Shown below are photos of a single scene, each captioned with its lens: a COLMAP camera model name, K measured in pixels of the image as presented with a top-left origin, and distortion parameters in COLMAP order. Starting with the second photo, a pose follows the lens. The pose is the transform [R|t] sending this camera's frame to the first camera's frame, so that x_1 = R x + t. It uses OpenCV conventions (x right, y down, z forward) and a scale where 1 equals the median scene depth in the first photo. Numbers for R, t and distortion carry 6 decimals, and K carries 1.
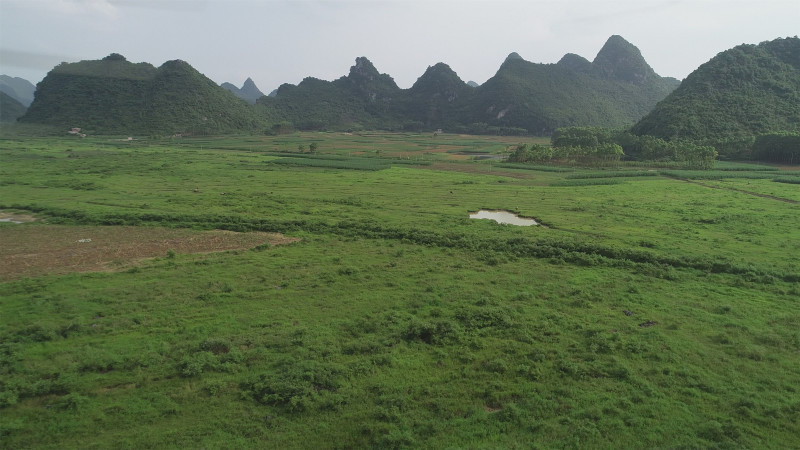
lens RADIAL K [[545.6, 0, 402.4], [0, 545.6, 226.6], [0, 0, 1]] dist [-0.003410, -0.000048]
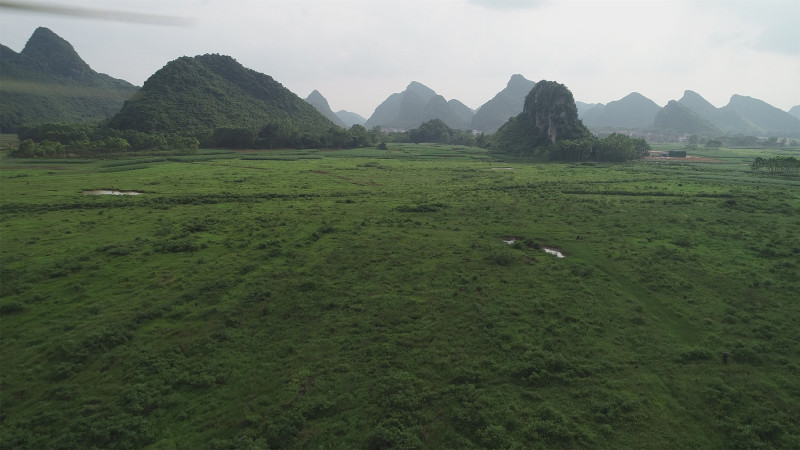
lens RADIAL K [[545.6, 0, 400.0], [0, 545.6, 225.3], [0, 0, 1]] dist [-0.003410, -0.000048]
pose [[0.573324, -0.156538, 0.804236, -0.178402], [0.149493, 0.985088, 0.085168, 0.018854], [-0.805575, 0.071399, 0.588176, -0.126051]]
